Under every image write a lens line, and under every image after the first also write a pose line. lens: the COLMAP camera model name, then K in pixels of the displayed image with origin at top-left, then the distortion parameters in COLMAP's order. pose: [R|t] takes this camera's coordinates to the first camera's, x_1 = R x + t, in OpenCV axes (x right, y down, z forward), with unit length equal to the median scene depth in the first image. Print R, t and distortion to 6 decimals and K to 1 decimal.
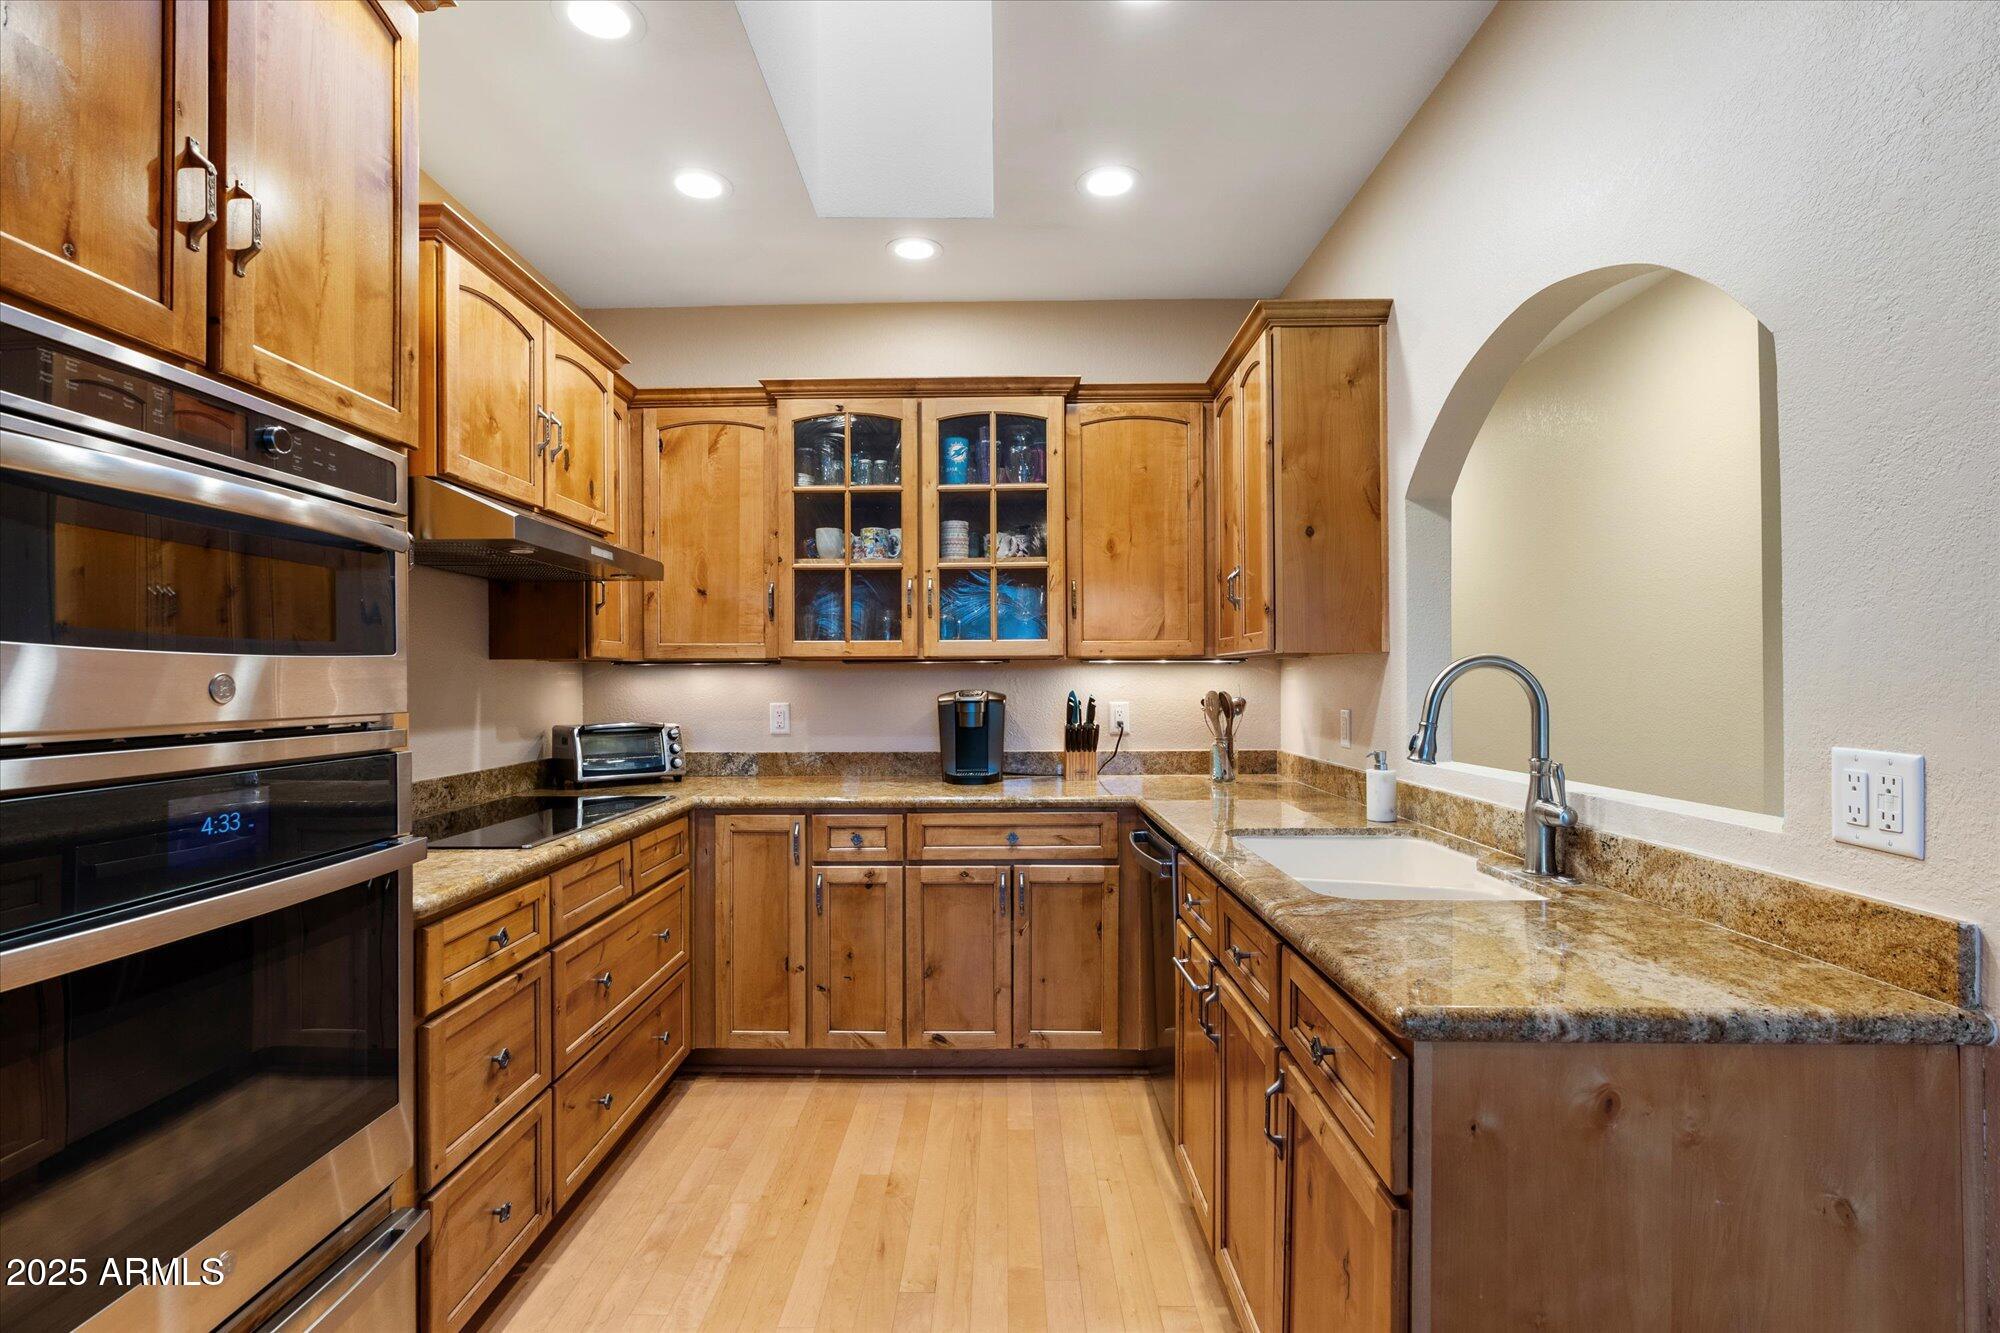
lens RADIAL K [[958.1, 0, 1007.6], [0, 958.1, 671.9], [0, 0, 1]] dist [-0.008672, 0.002109]
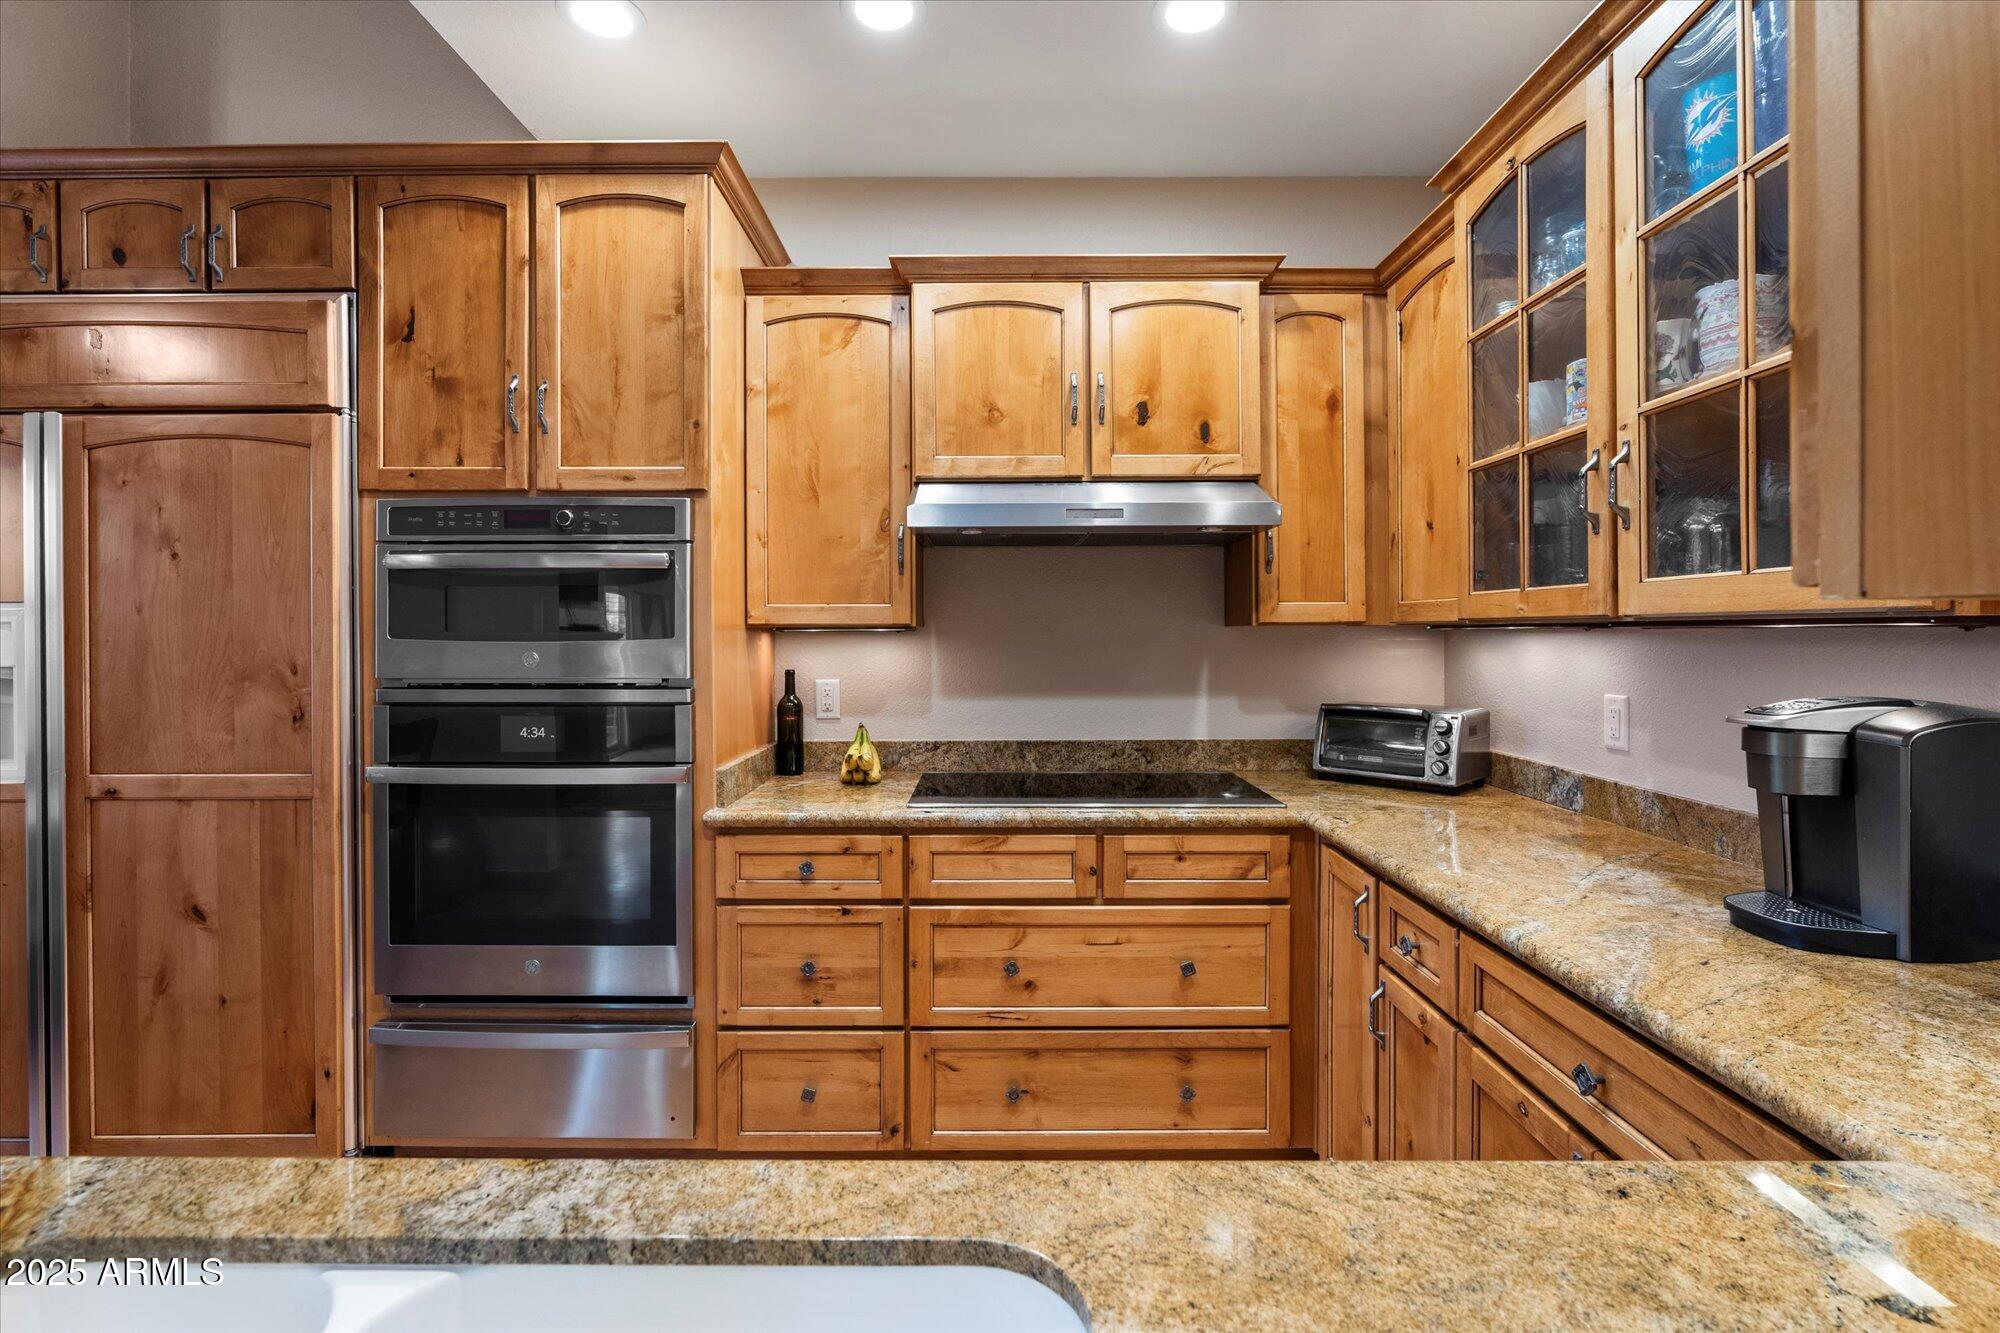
lens RADIAL K [[921.7, 0, 986.7], [0, 921.7, 633.4], [0, 0, 1]] dist [-0.011494, 0.003171]
pose [[-0.015335, 0.008722, -0.999844, 0.424103], [0.011019, 0.999903, 0.008554, -0.017822], [0.999822, -0.010886, -0.015429, 0.843099]]
